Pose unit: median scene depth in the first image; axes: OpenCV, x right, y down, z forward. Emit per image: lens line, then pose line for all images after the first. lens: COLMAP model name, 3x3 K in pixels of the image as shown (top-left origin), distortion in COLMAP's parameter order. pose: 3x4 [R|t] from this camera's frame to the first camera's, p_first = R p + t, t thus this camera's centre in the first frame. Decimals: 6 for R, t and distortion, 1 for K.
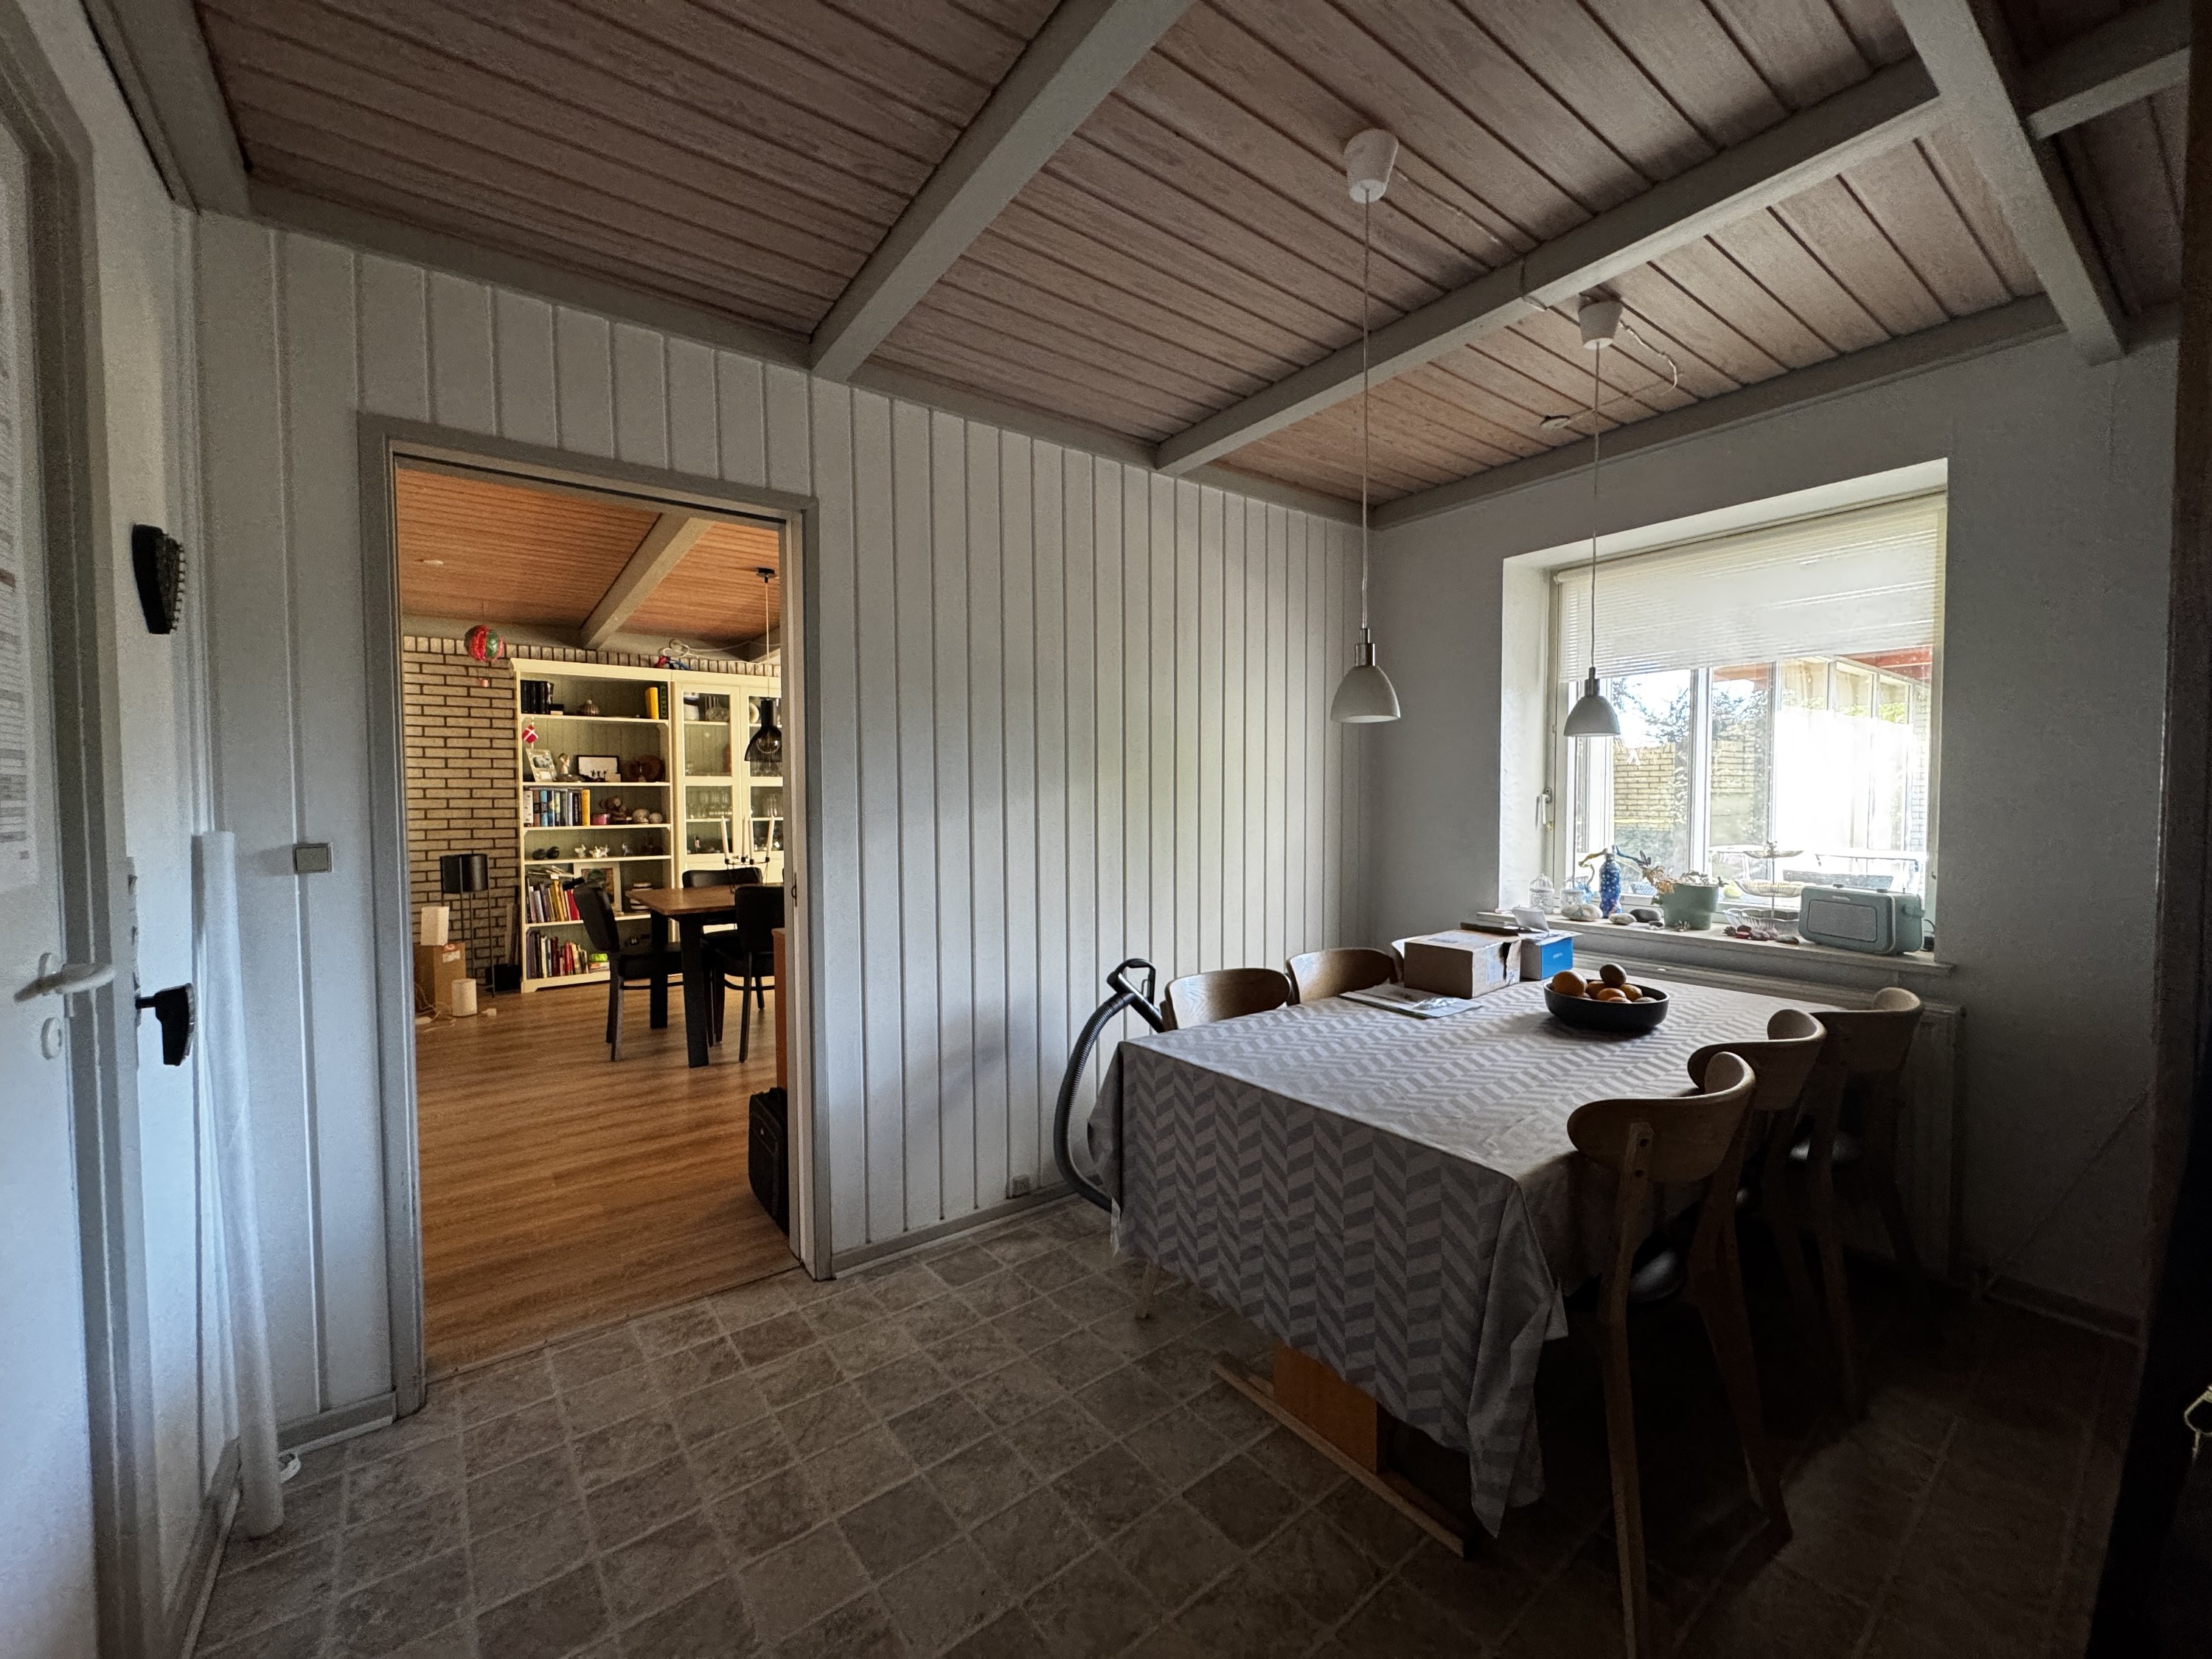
lens RADIAL K [[888.4, 0, 1100.8], [0, 888.4, 831.2], [0, 0, 1]] dist [0.001068, 0.000045]
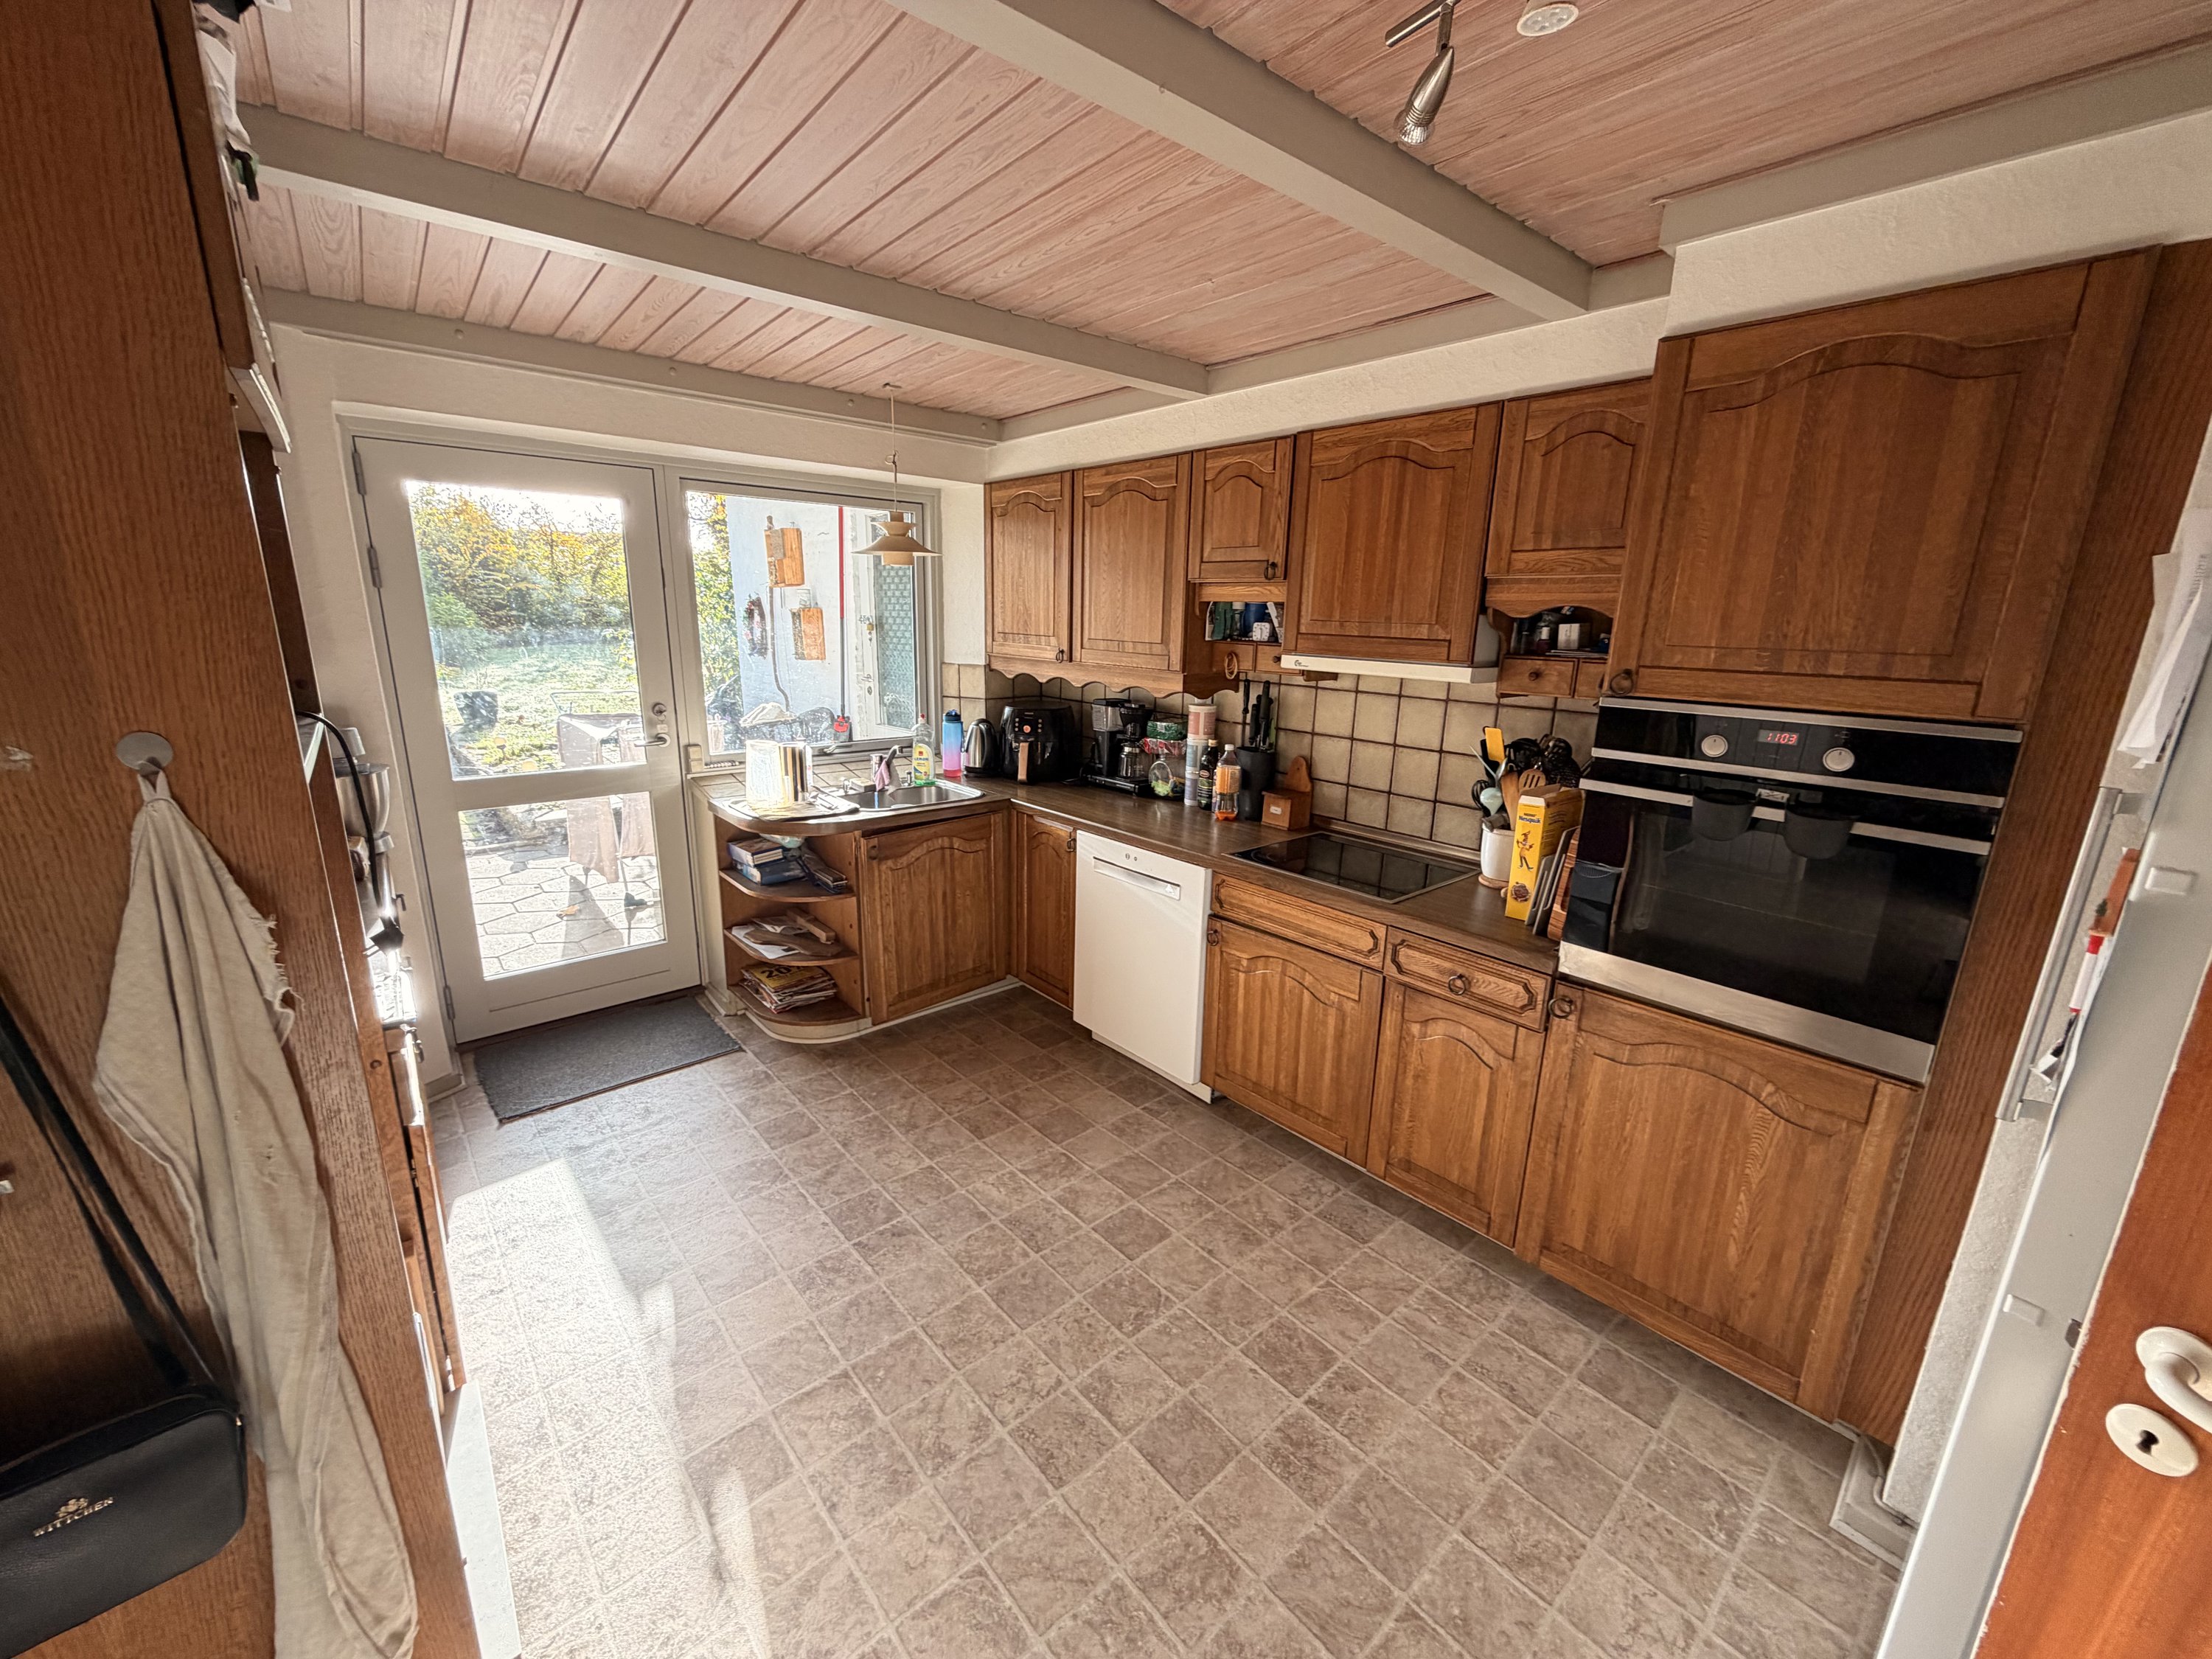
lens RADIAL K [[872.8, 0, 1099.8], [0, 872.8, 826.7], [0, 0, 1]] dist [-0.002075, -0.000138]
pose [[-0.058015, -0.242381, 0.968445, -0.993580], [0.007134, 0.969954, 0.243186, -0.225587], [-0.998290, 0.021017, -0.054543, 1.040755]]
